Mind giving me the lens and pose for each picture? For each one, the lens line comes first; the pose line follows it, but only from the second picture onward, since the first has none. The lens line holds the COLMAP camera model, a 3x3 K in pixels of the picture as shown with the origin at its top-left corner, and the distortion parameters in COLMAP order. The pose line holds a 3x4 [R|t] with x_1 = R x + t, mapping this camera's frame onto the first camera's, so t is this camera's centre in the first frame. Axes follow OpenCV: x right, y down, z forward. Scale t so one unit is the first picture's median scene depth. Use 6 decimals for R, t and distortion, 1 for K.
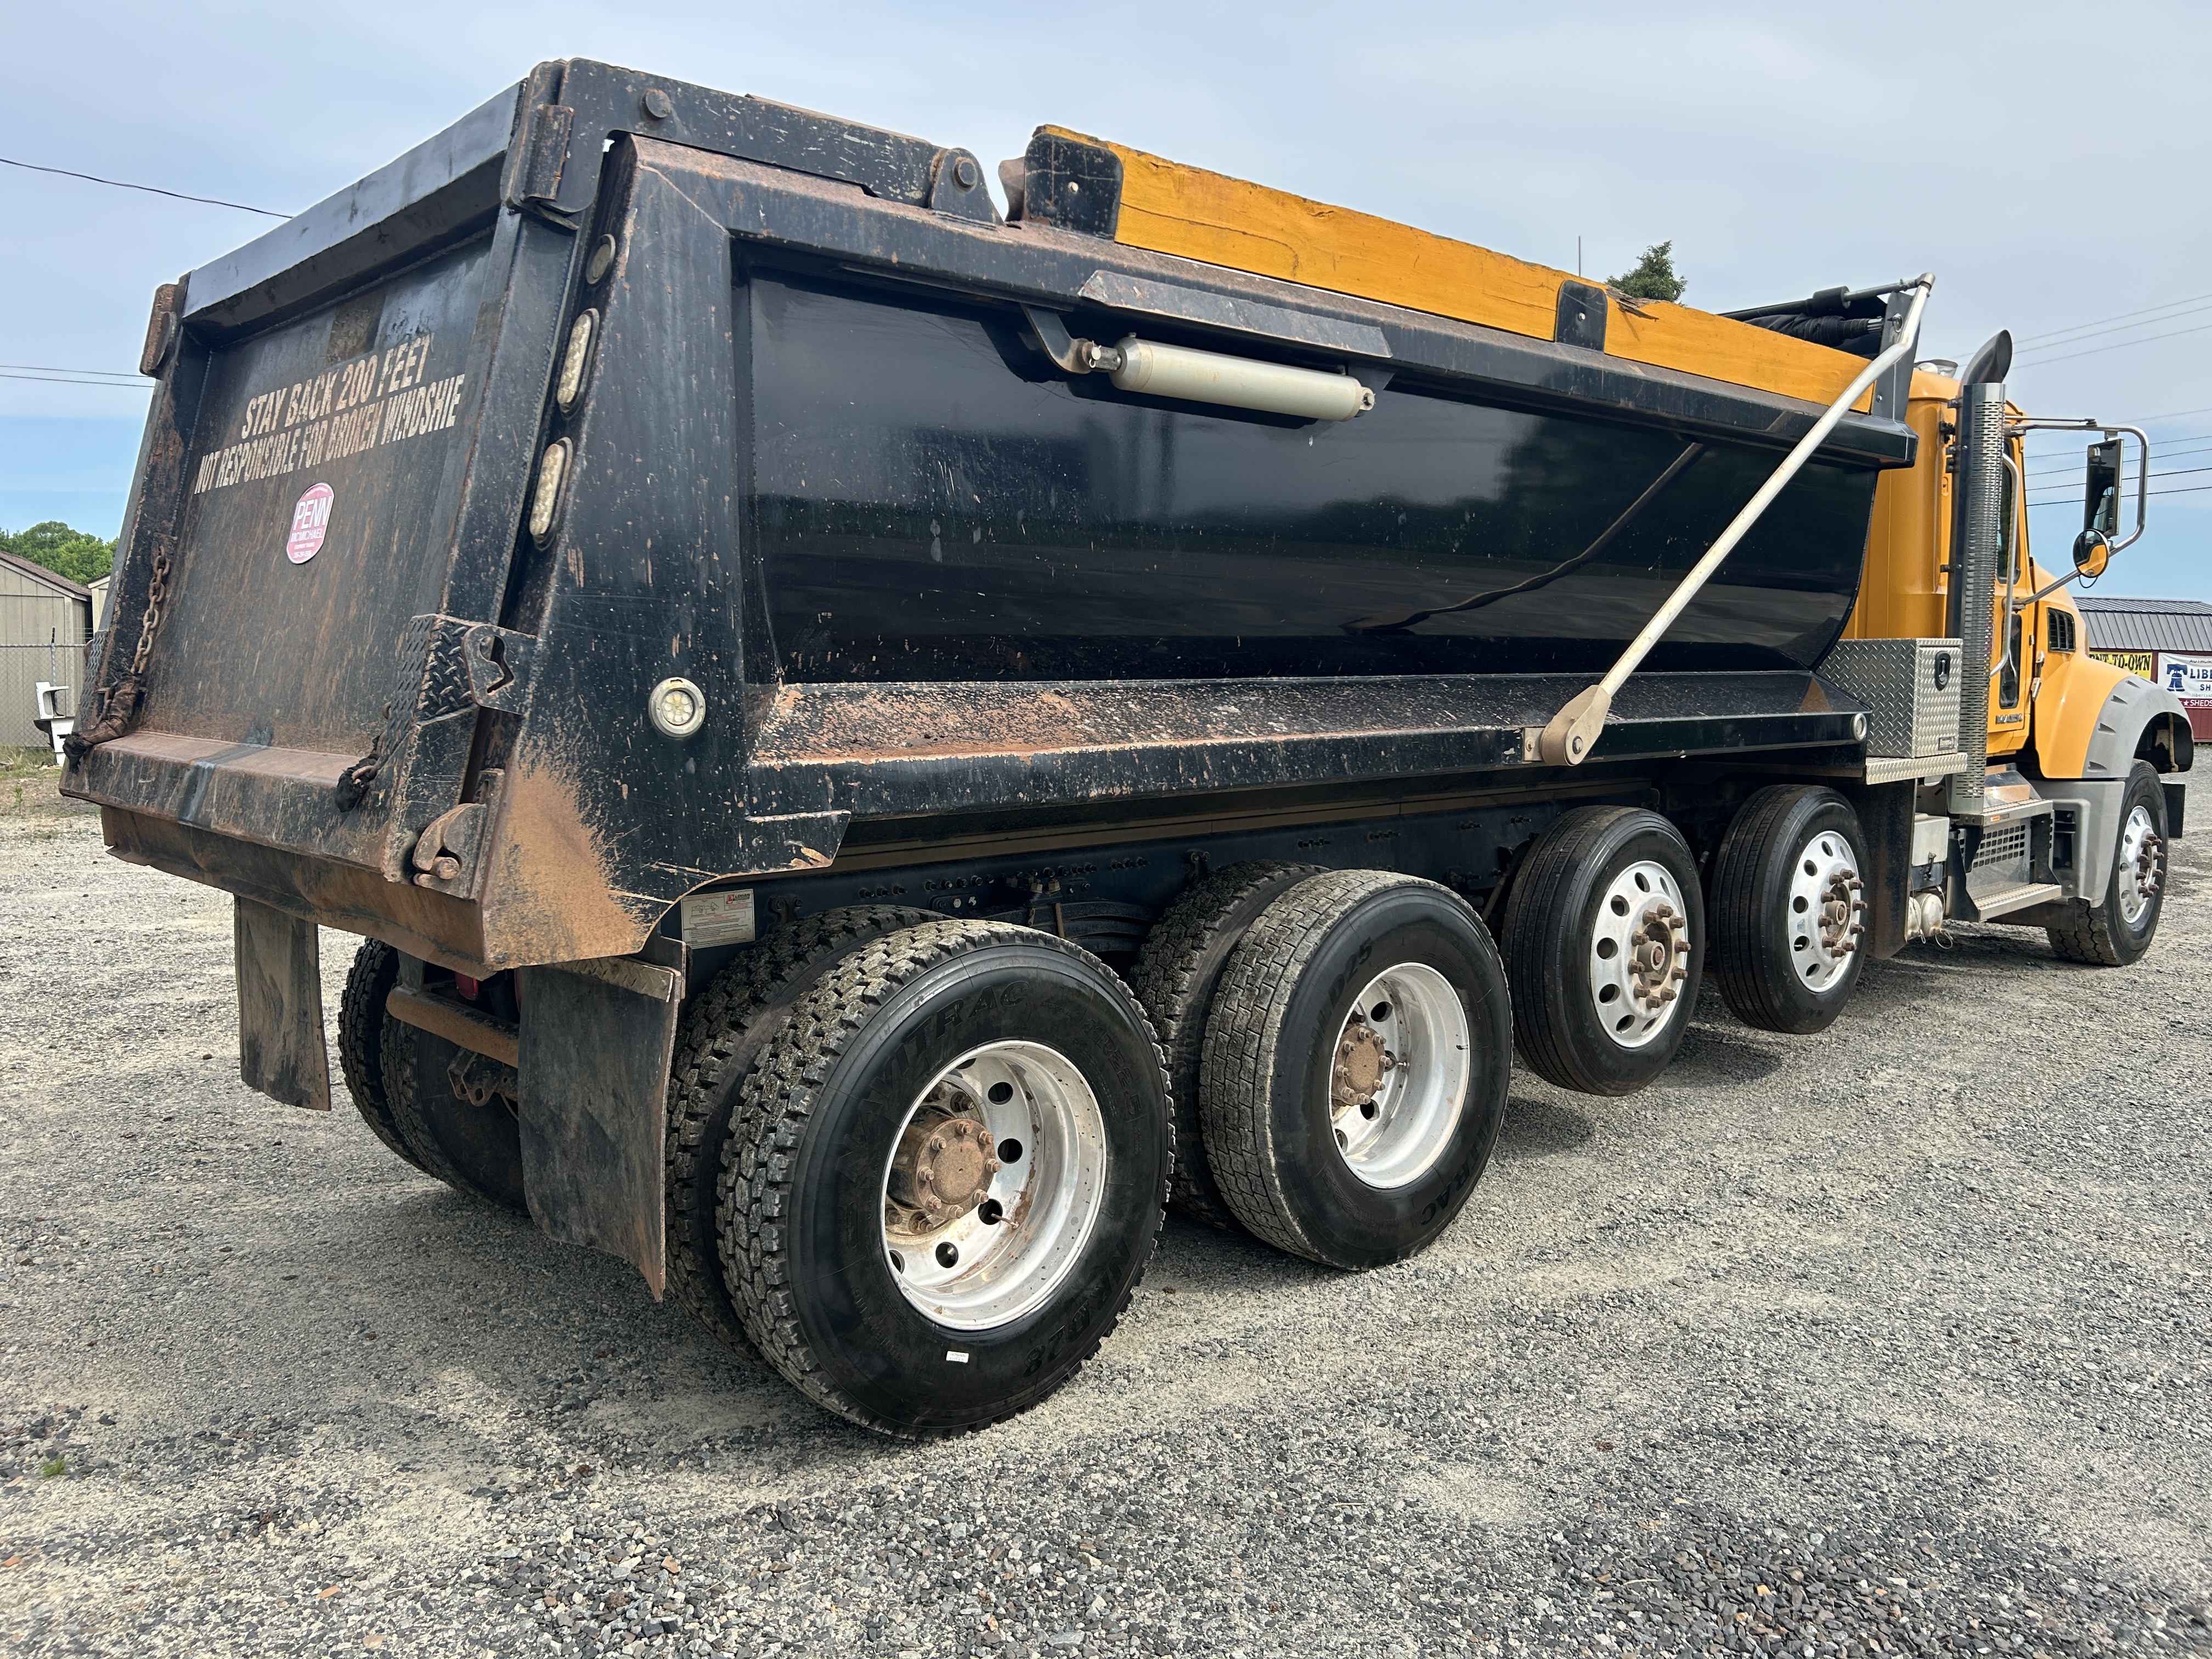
lens RADIAL K [[1694.3, 0, 1152.2], [0, 1694.3, 832.9], [0, 0, 1]] dist [0.002312, -0.015305]
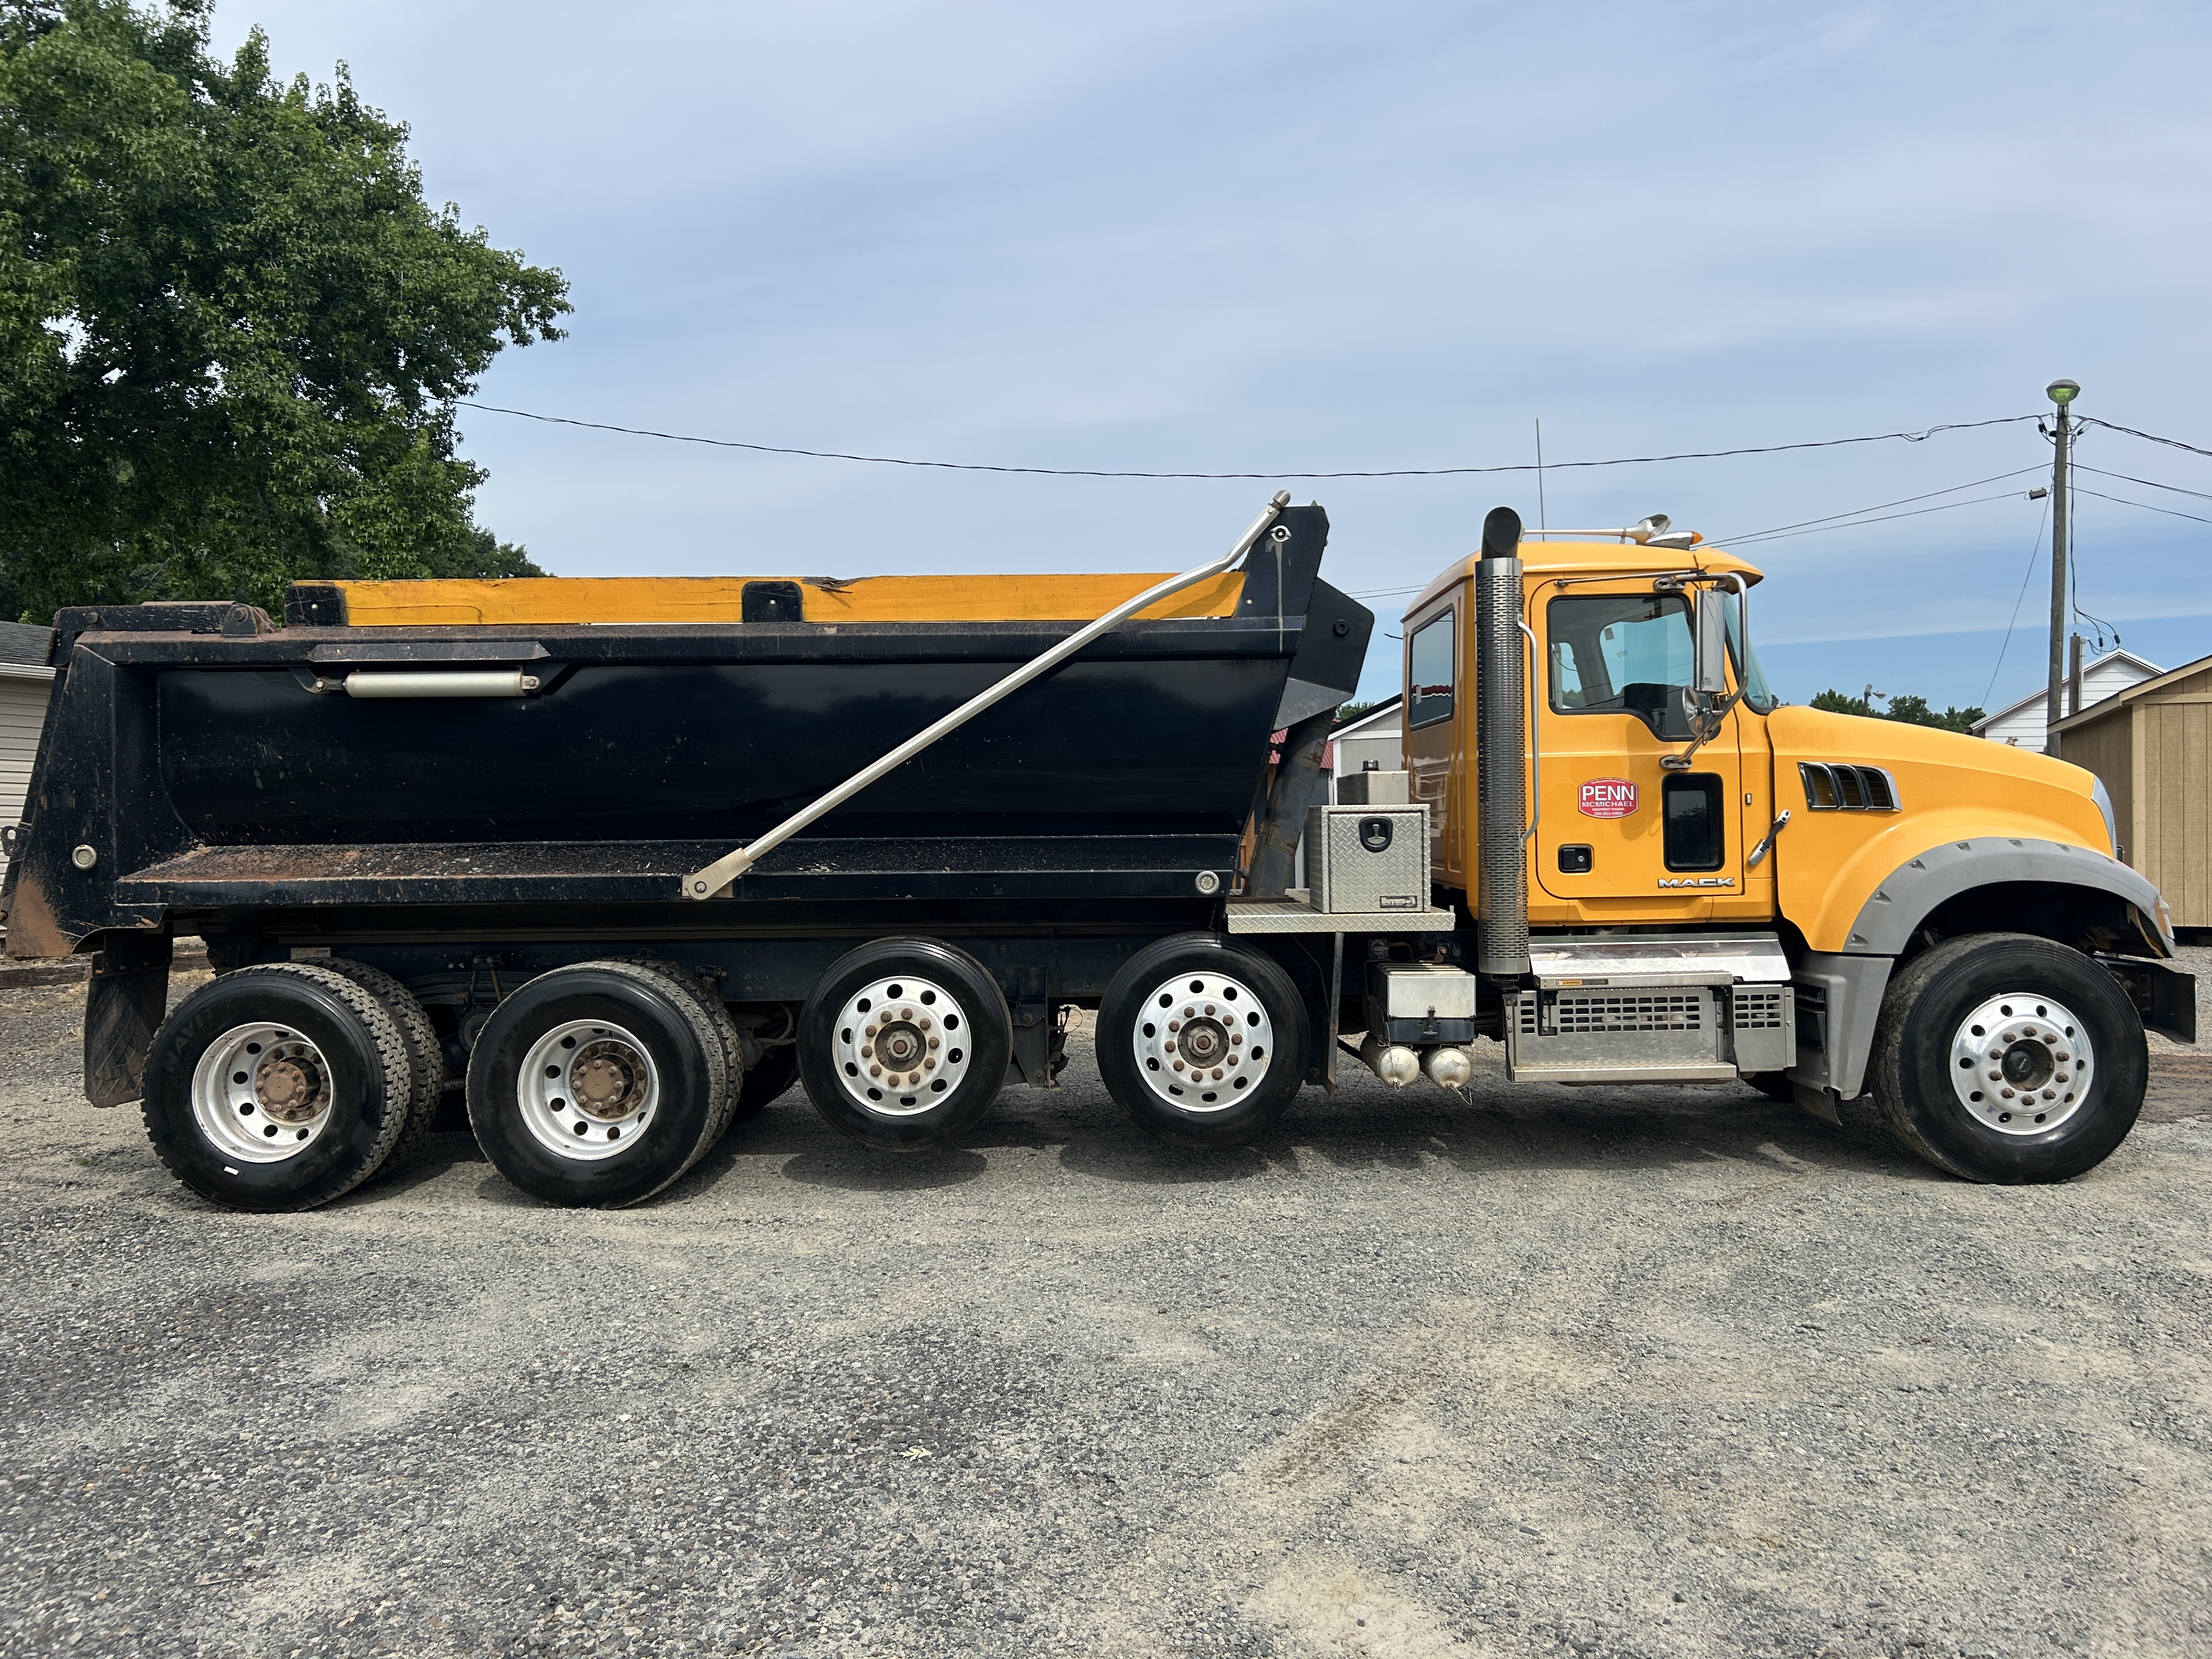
lens RADIAL K [[1690.5, 0, 1106.0], [0, 1690.5, 829.5], [0, 0, 1]] dist [0.018166, -0.007683]
pose [[0.722863, -0.004535, -0.690976, 1.707733], [-0.060124, 0.995773, -0.069434, -0.021891], [0.688371, 0.091736, 0.719535, 0.168120]]
